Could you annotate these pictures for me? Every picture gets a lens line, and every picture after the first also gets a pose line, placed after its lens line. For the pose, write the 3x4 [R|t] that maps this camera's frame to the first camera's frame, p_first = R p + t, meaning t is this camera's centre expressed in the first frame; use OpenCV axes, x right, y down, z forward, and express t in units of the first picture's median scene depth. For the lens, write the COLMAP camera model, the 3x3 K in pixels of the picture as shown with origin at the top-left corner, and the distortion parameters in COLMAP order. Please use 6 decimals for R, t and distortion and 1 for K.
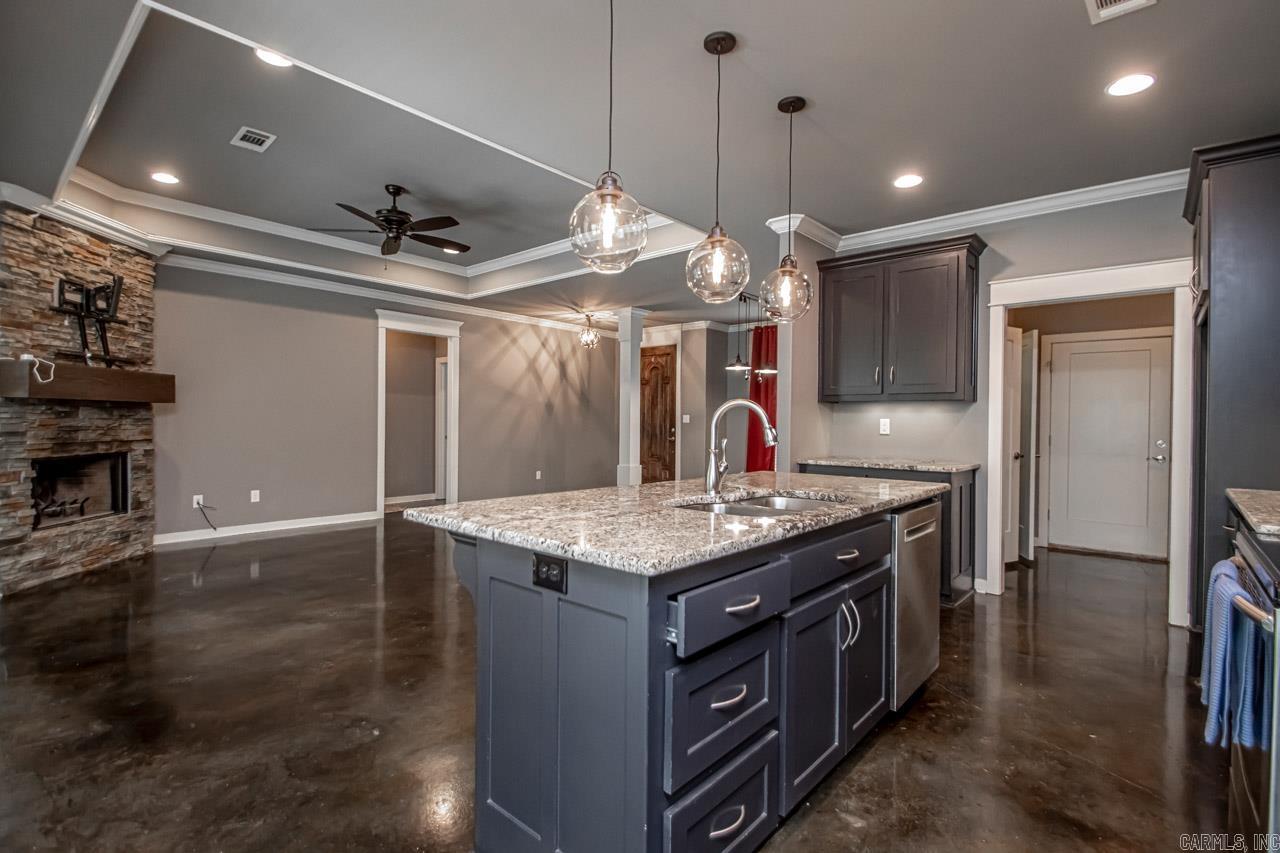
lens RADIAL K [[602.2, 0, 651.0], [0, 602.2, 417.8], [0, 0, 1]] dist [0.012878, -0.016172]
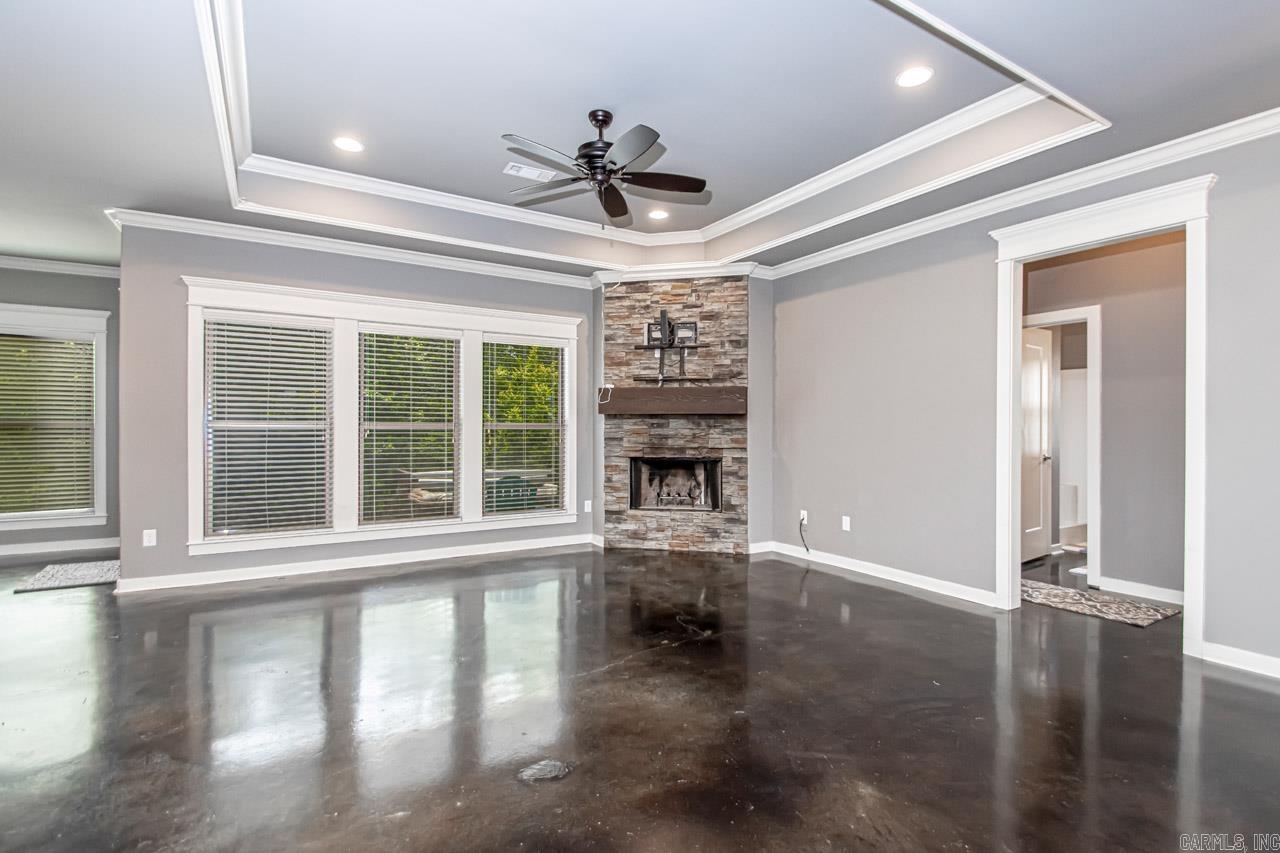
lens RADIAL K [[602.2, 0, 638.7], [0, 602.2, 430.3], [0, 0, 1]] dist [0.012878, -0.016172]
pose [[-0.303547, -0.002314, -0.952814, 0.280063], [-0.000989, 0.999997, -0.002113, 0.007709], [0.952816, 0.000301, -0.303548, 1.315324]]
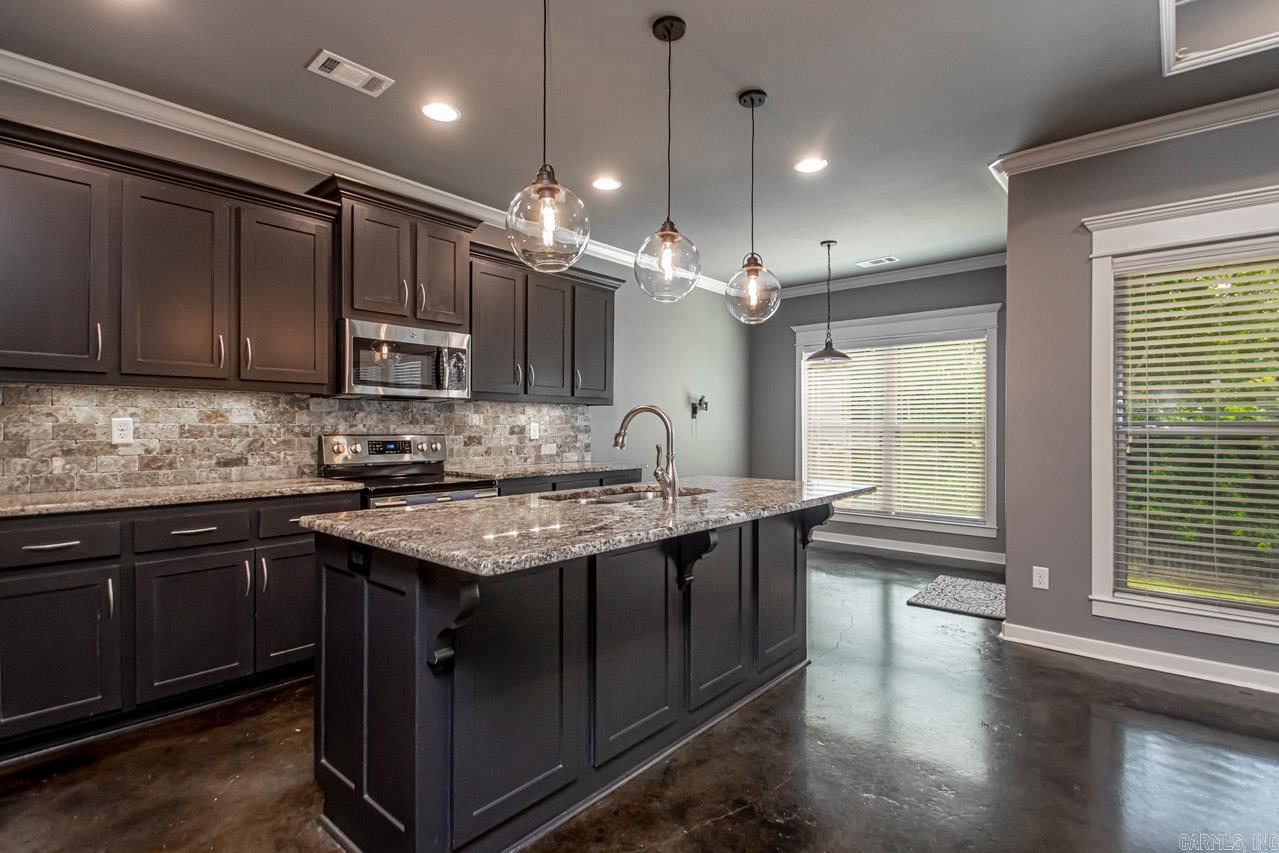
lens RADIAL K [[601.7, 0, 653.0], [0, 601.7, 425.8], [0, 0, 1]] dist [0.012878, -0.016172]
pose [[-0.999920, -0.010549, -0.006996, 0.075022], [-0.010482, 0.999899, -0.009592, 0.007167], [0.007096, -0.009518, -0.999930, 1.006428]]
